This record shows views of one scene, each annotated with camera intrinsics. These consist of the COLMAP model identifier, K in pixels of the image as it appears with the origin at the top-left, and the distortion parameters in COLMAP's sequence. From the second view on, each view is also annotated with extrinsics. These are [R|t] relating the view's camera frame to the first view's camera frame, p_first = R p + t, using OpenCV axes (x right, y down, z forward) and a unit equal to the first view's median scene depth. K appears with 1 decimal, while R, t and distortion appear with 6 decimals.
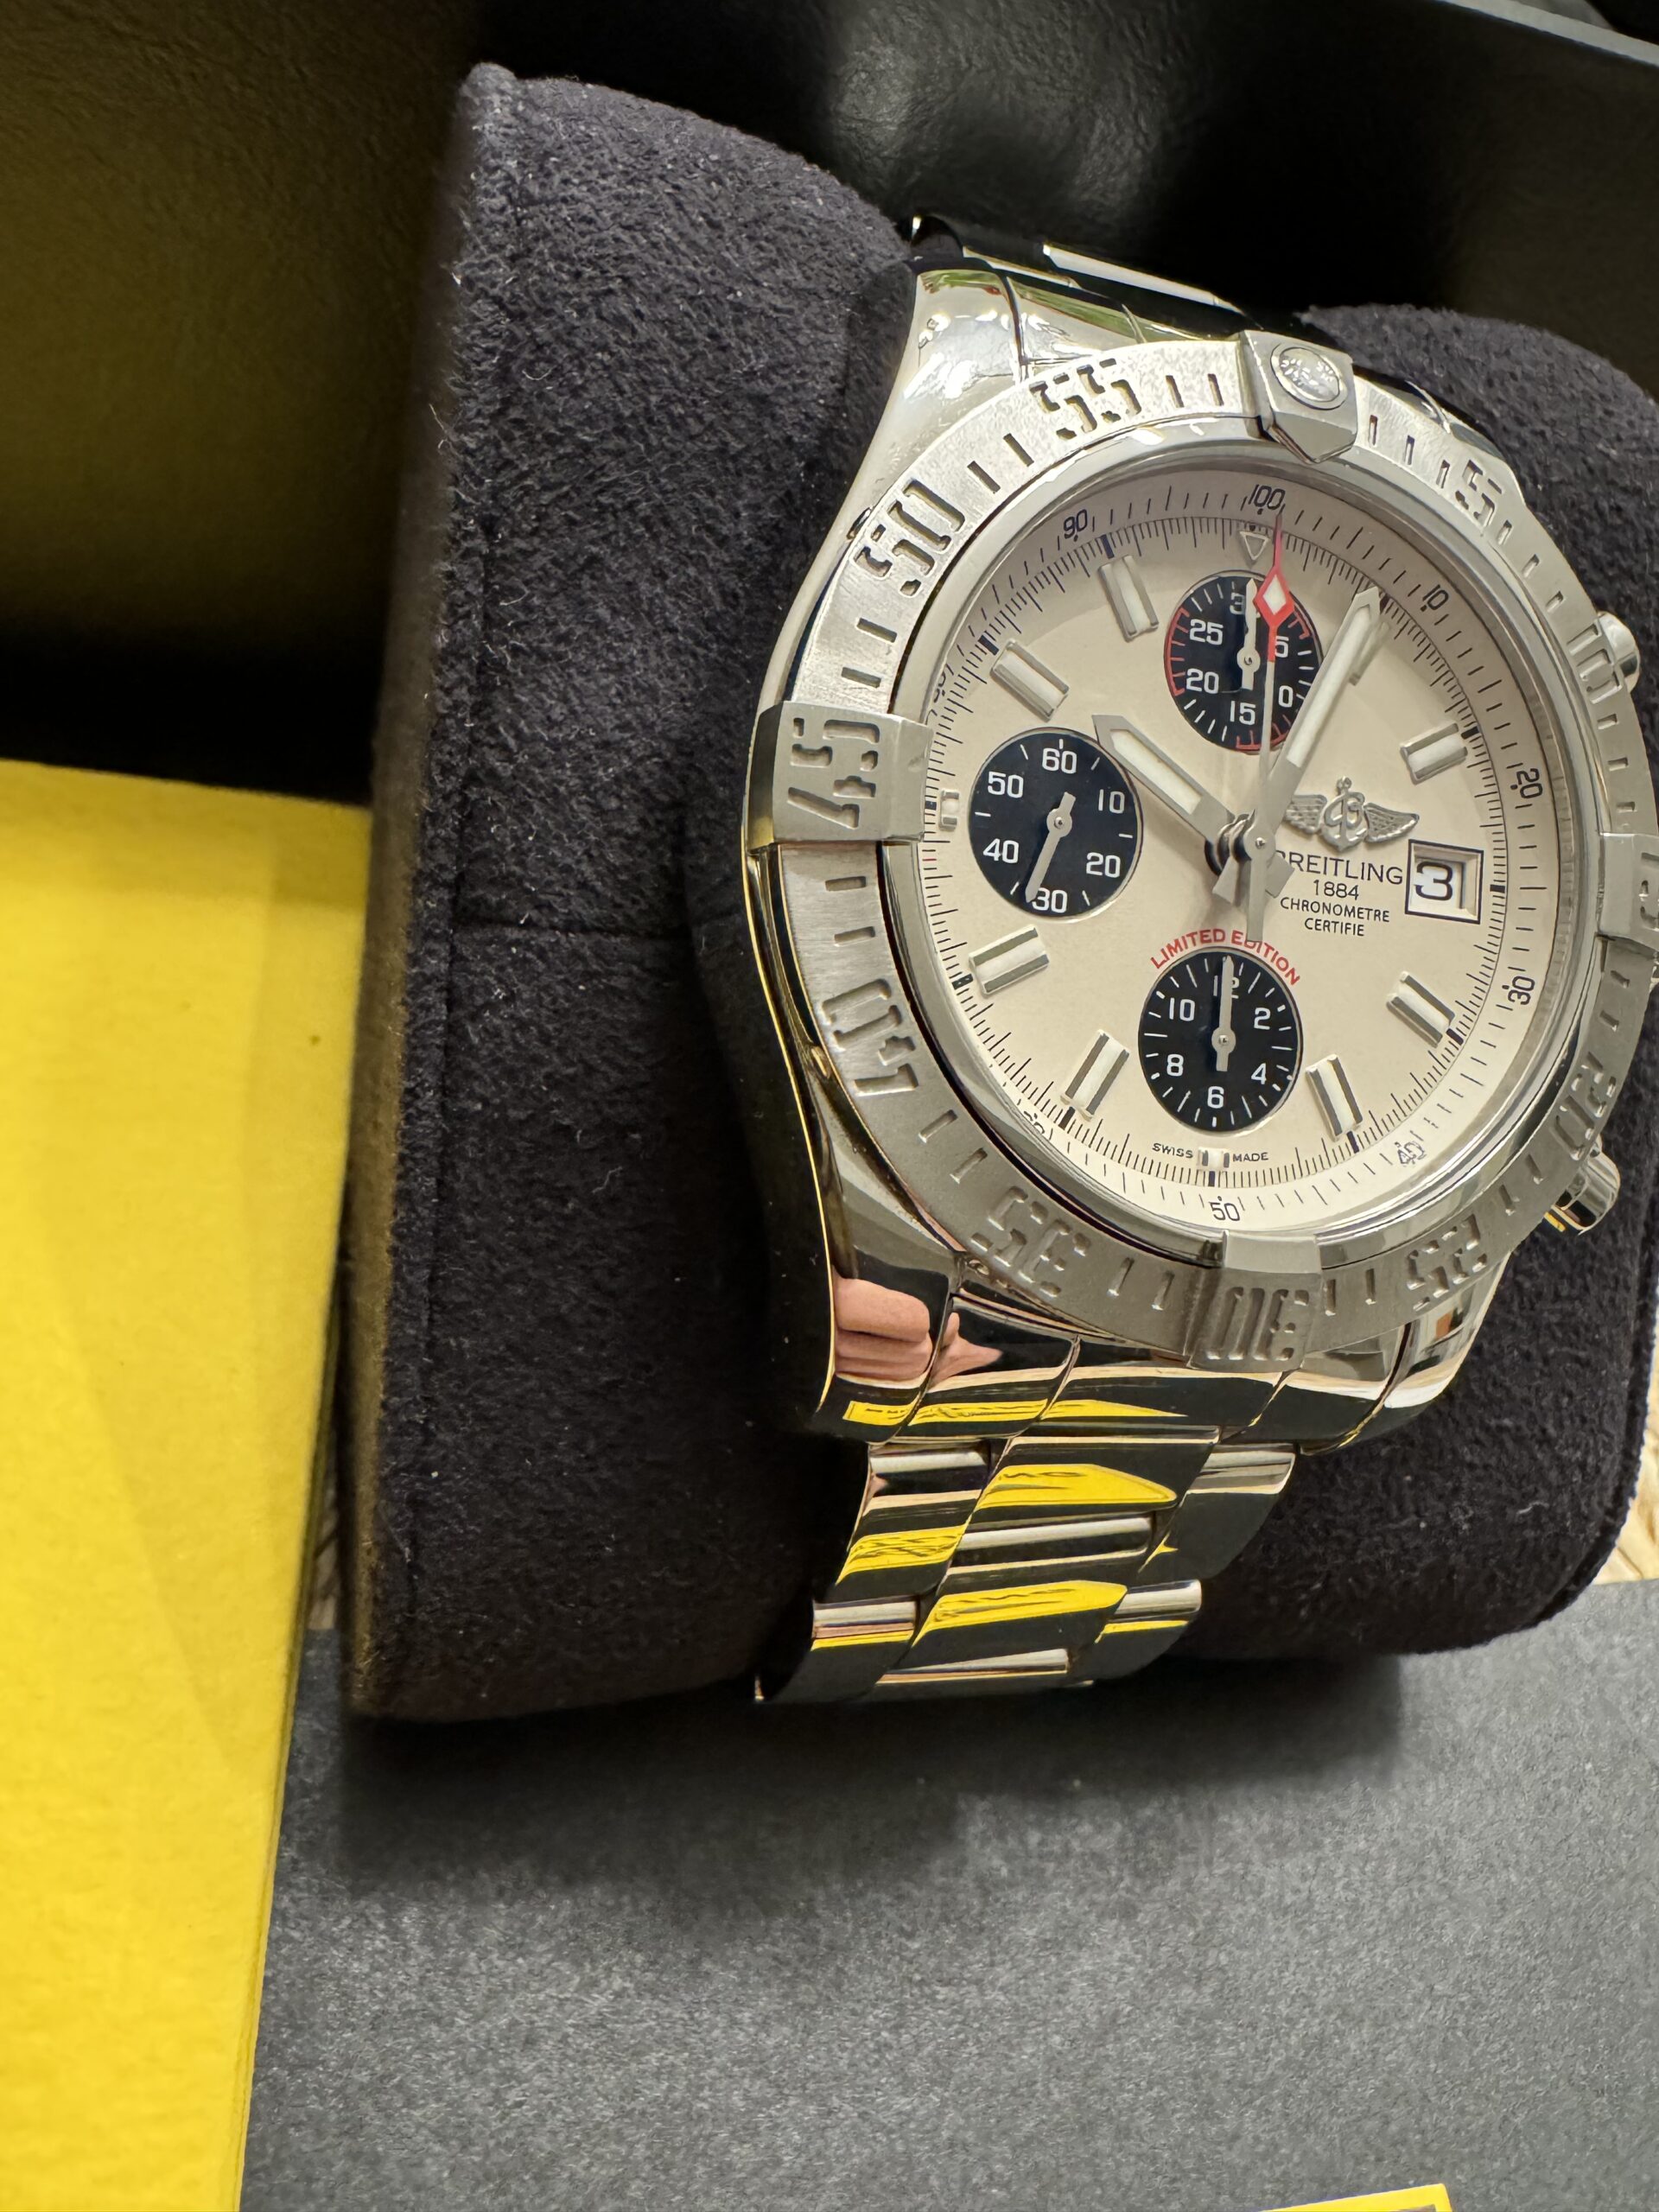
lens RADIAL K [[1550.8, 0, 826.7], [0, 1550.8, 972.4], [0, 0, 1]] dist [0.049766, -0.052680]
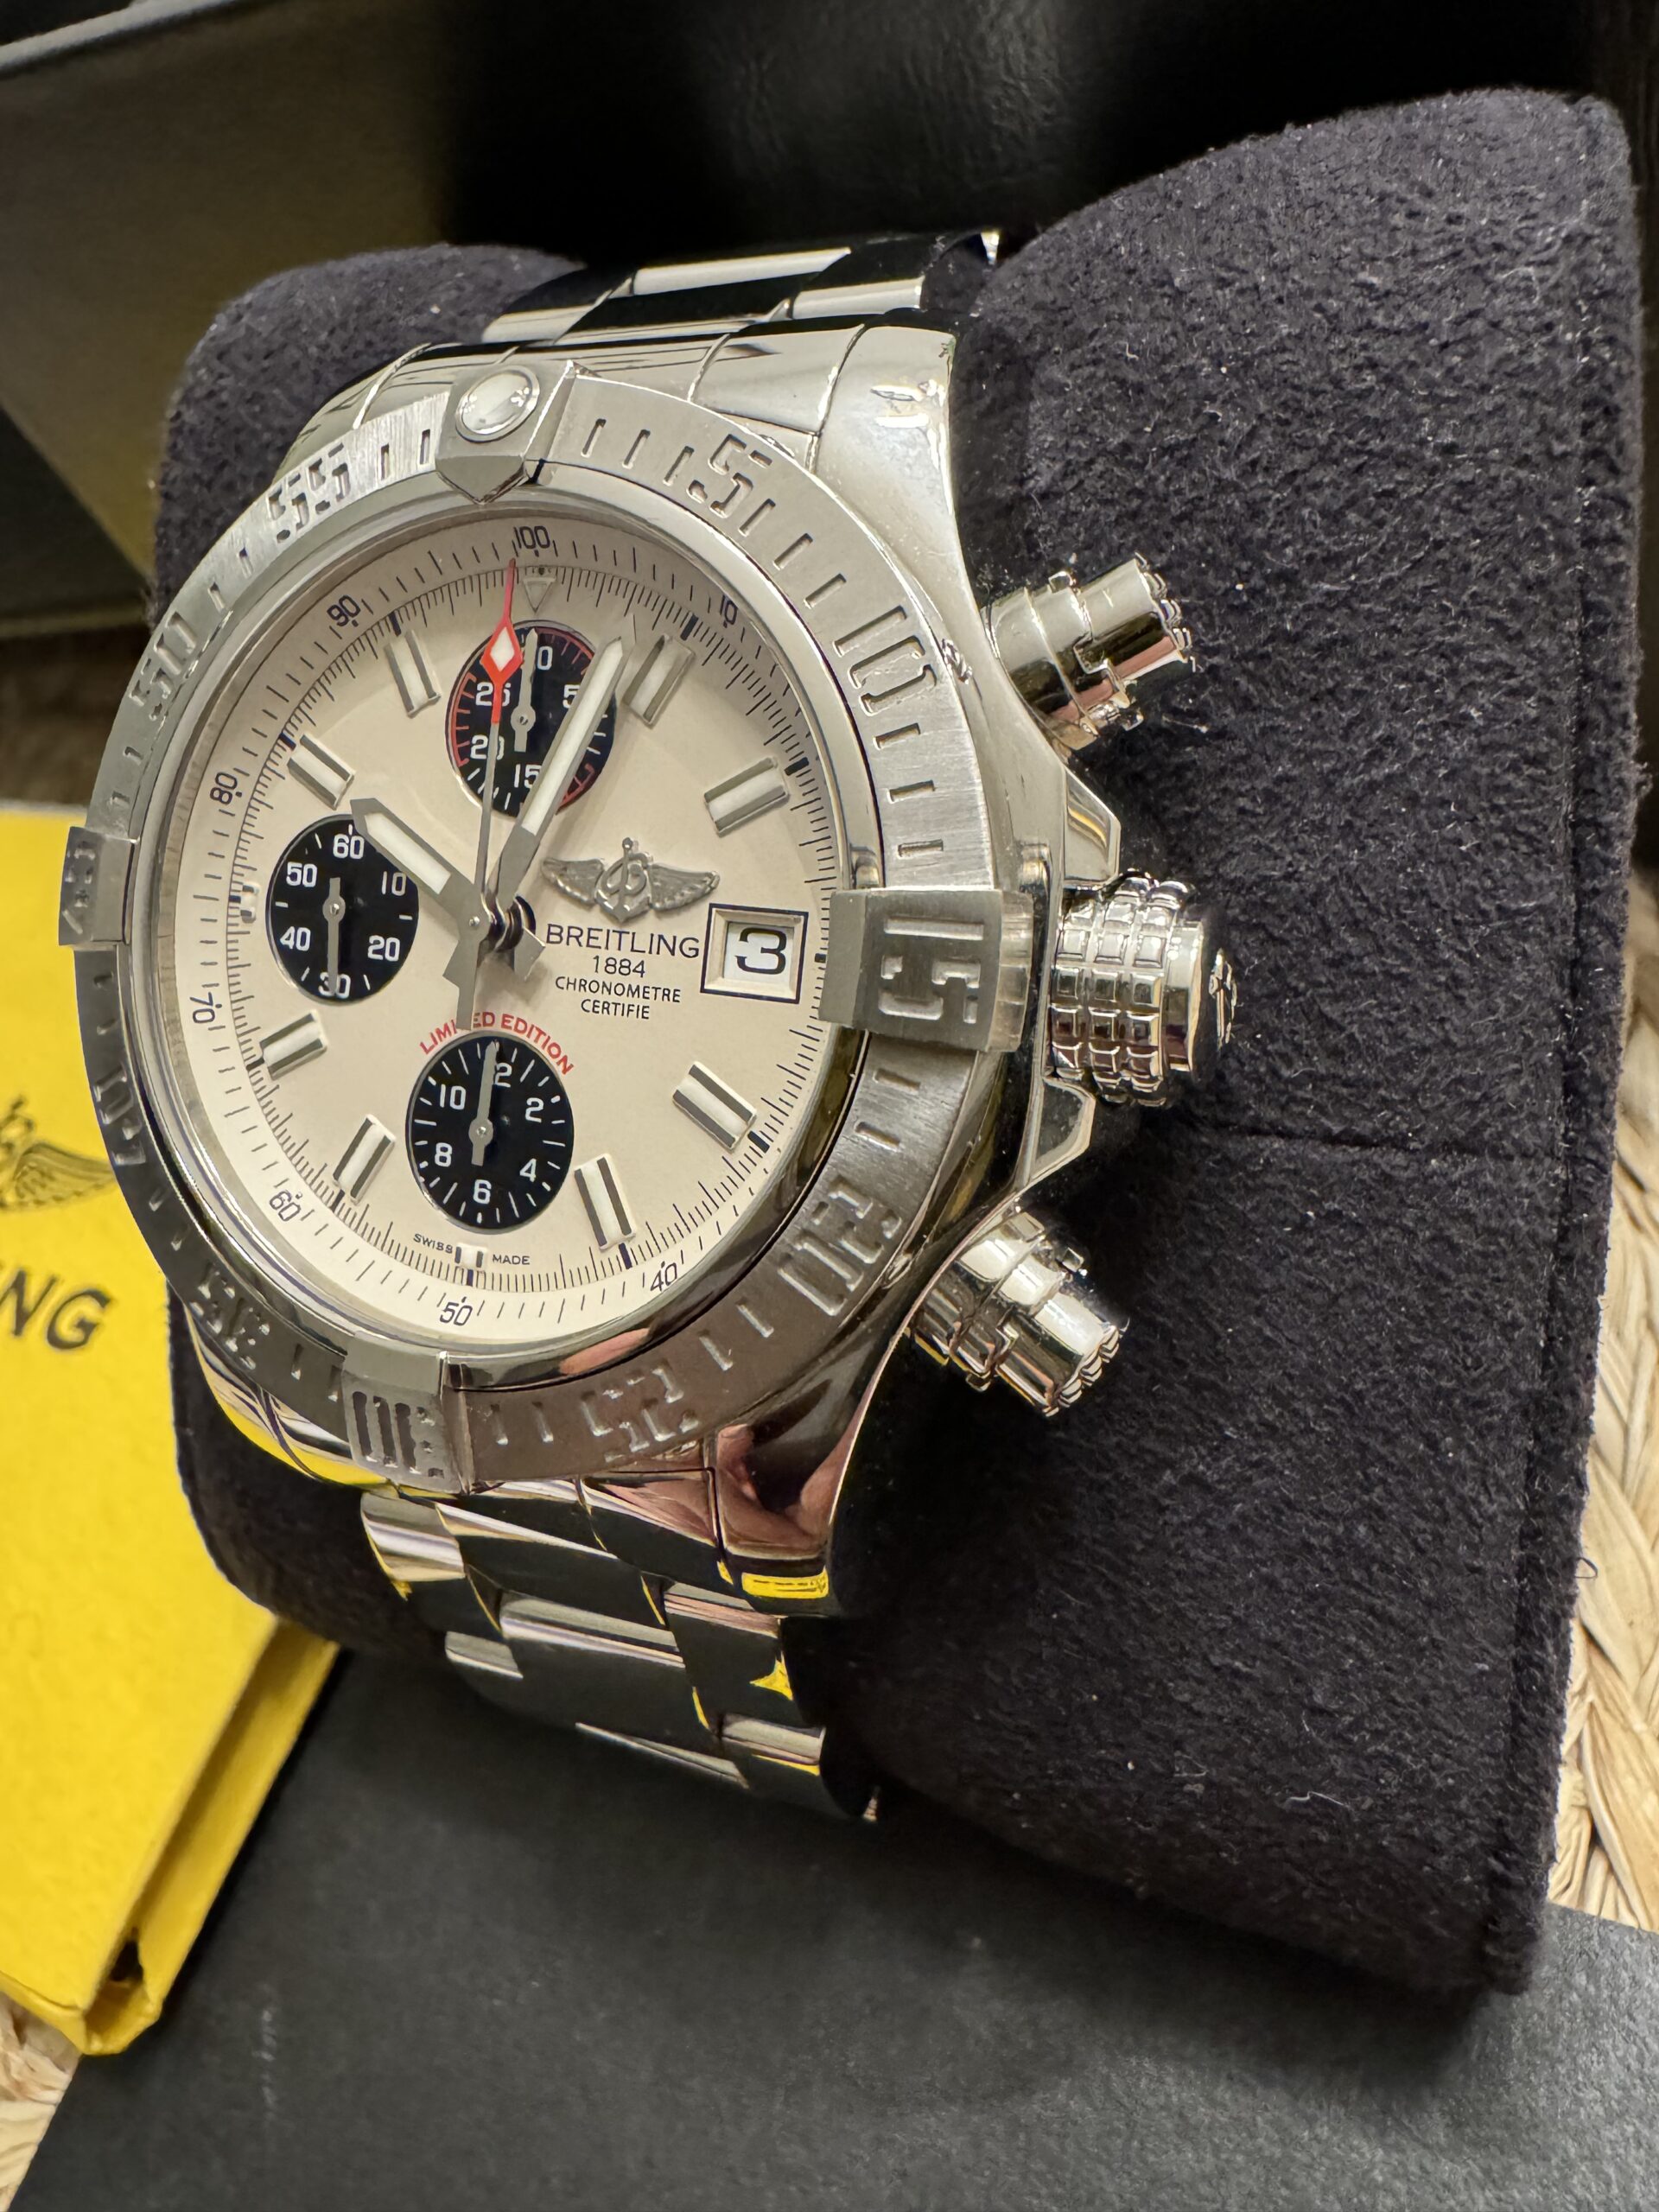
lens RADIAL K [[1544.8, 0, 821.1], [0, 1544.8, 977.5], [0, 0, 1]] dist [0.051576, -0.060709]
pose [[0.737714, -0.001408, -0.675111, 1.020084], [0.013178, 0.999837, 0.012315, -0.057261], [0.674984, -0.017981, 0.737613, 0.444399]]
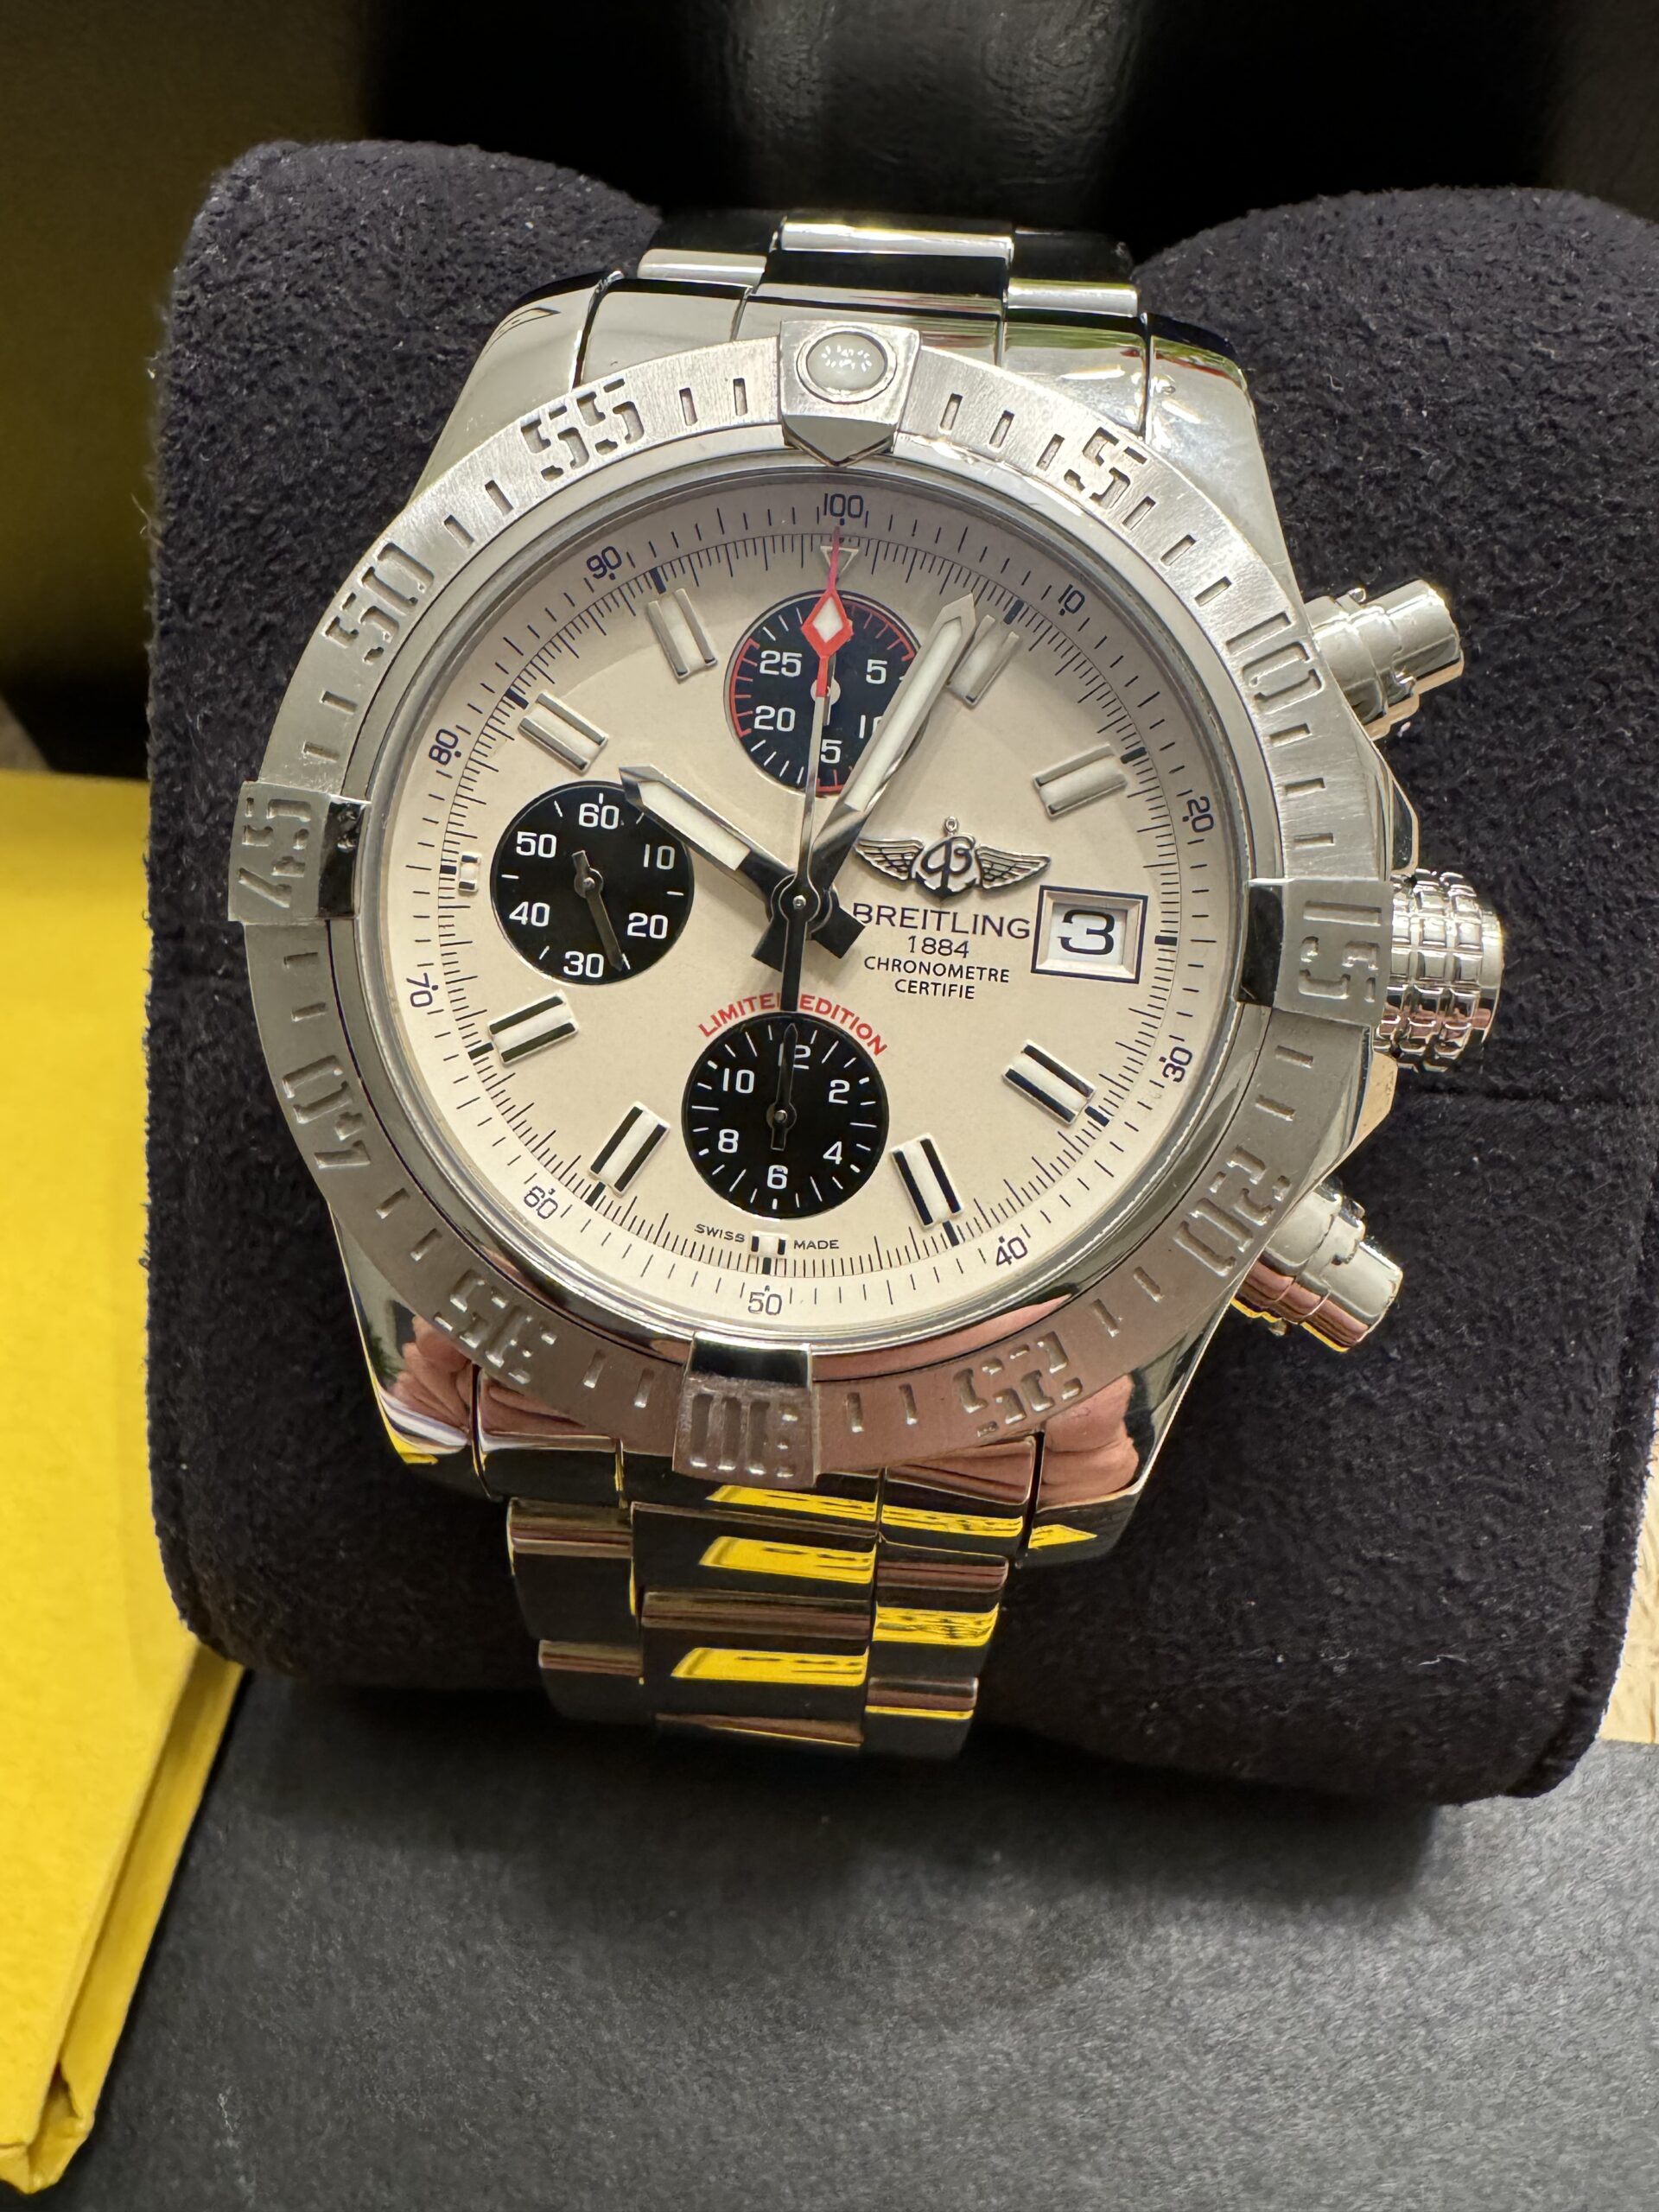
lens RADIAL K [[1550.8, 0, 826.7], [0, 1550.8, 972.4], [0, 0, 1]] dist [0.049766, -0.052680]
pose [[0.924155, 0.011365, -0.381850, 0.616285], [0.005822, 0.999022, 0.043826, -0.078941], [0.381974, -0.042725, 0.923185, 0.170981]]
